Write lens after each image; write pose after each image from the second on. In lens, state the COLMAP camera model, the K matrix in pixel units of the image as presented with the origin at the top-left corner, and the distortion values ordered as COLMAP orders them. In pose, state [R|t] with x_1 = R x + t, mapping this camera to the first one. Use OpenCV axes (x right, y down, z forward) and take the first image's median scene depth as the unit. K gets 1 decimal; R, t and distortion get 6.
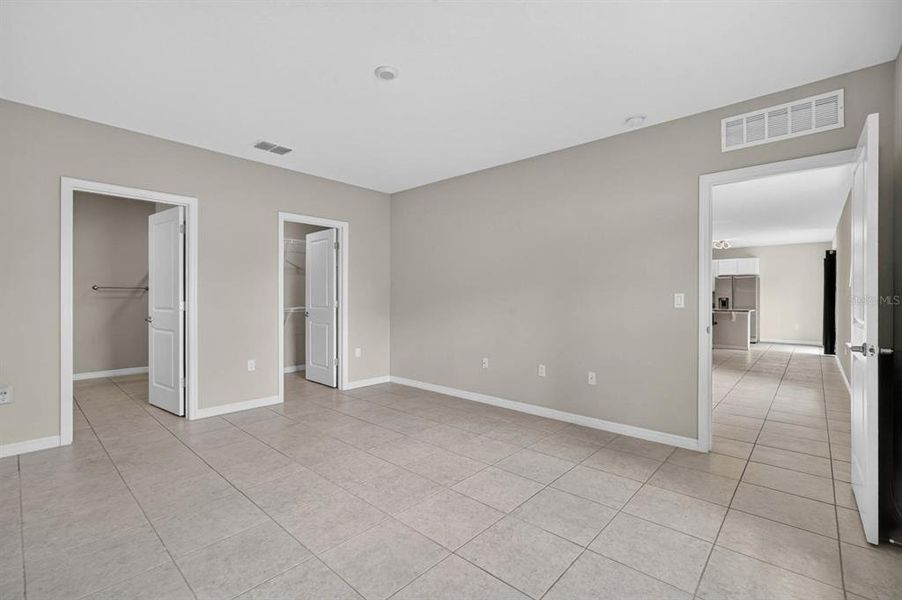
lens RADIAL K [[400.6, 0, 451.0], [0, 400.6, 300.0], [0, 0, 1]] dist [-0.007586, -0.000013]
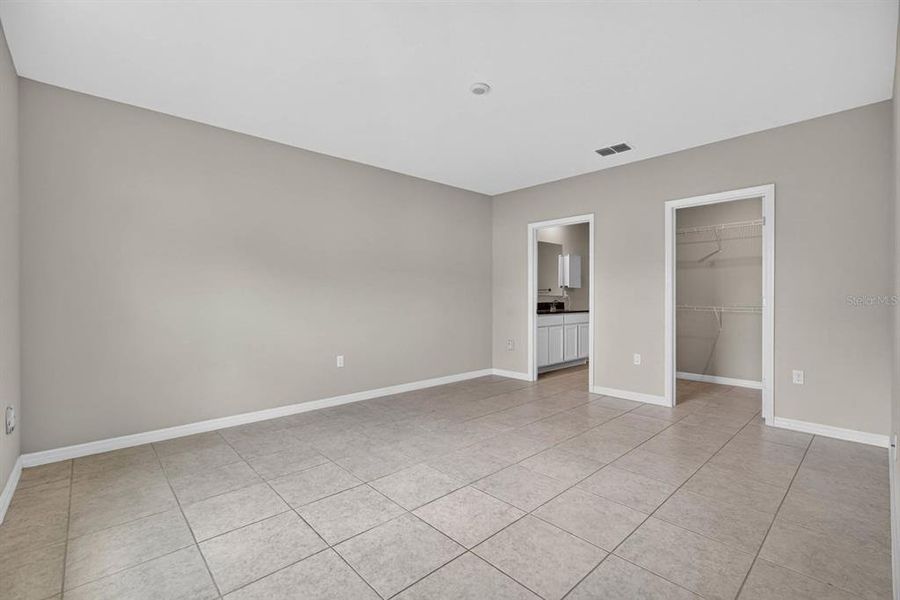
lens RADIAL K [[399.7, 0, 450.0], [0, 399.7, 300.0], [0, 0, 1]] dist [-0.007586, -0.000013]
pose [[-0.093209, 0.000553, -0.995646, 0.892352], [-0.005901, 0.999982, 0.001108, 0.017590], [0.995629, 0.005979, -0.093204, 0.966444]]
